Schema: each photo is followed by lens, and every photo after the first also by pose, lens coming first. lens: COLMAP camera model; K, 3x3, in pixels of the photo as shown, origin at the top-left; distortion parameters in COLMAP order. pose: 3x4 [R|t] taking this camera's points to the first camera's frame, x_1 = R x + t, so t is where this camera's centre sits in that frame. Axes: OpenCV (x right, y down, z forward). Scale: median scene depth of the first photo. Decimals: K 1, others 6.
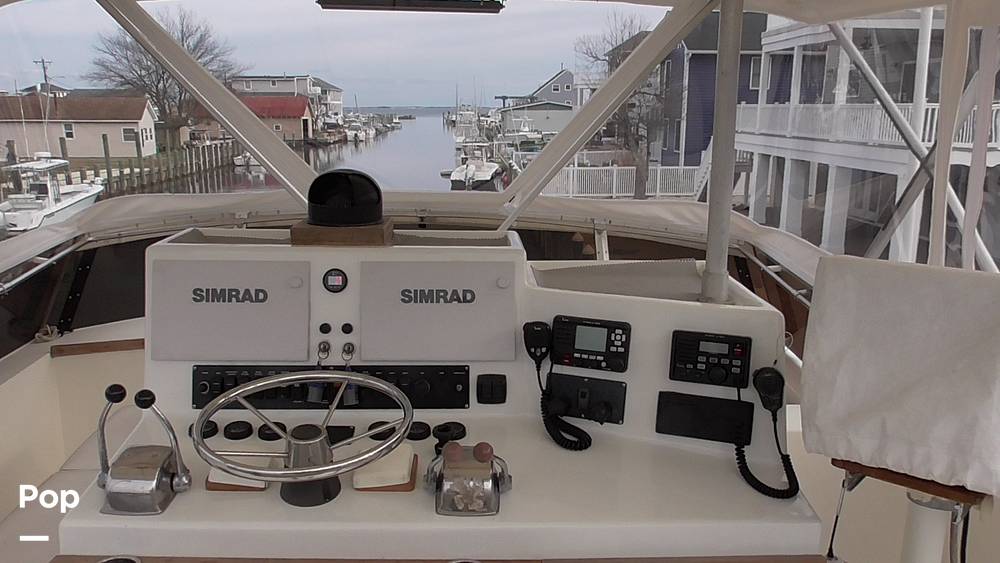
lens RADIAL K [[811.0, 0, 493.4], [0, 811.0, 297.5], [0, 0, 1]] dist [-0.001577, -0.013010]
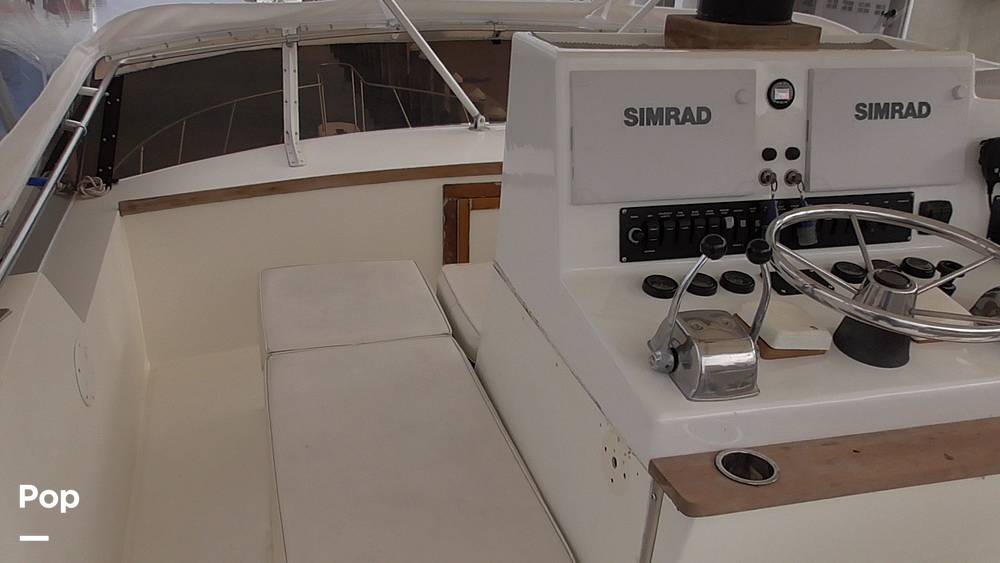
lens RADIAL K [[811.0, 0, 477.5], [0, 811.0, 290.6], [0, 0, 1]] dist [-0.001577, -0.013010]
pose [[0.972939, -0.075198, 0.218483, -0.684362], [0.031877, 0.980202, 0.195415, 0.003613], [-0.228852, -0.183163, 0.956074, 0.263139]]
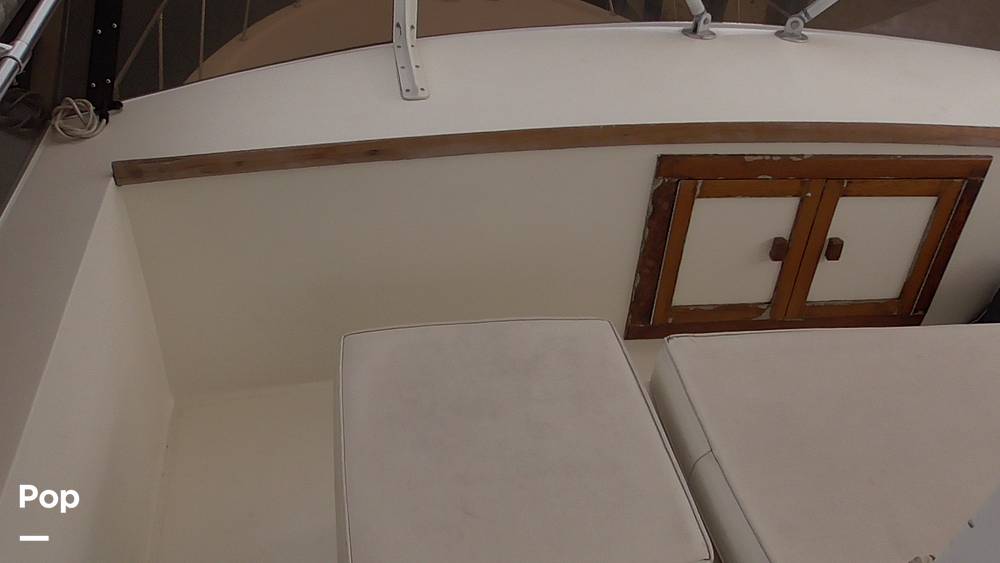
lens RADIAL K [[811.0, 0, 494.8], [0, 811.0, 284.4], [0, 0, 1]] dist [-0.001577, -0.013010]
pose [[0.989344, -0.023600, 0.143668, -0.711387], [-0.036164, 0.916017, 0.399507, -0.118642], [-0.141031, -0.400445, 0.905403, 0.940061]]
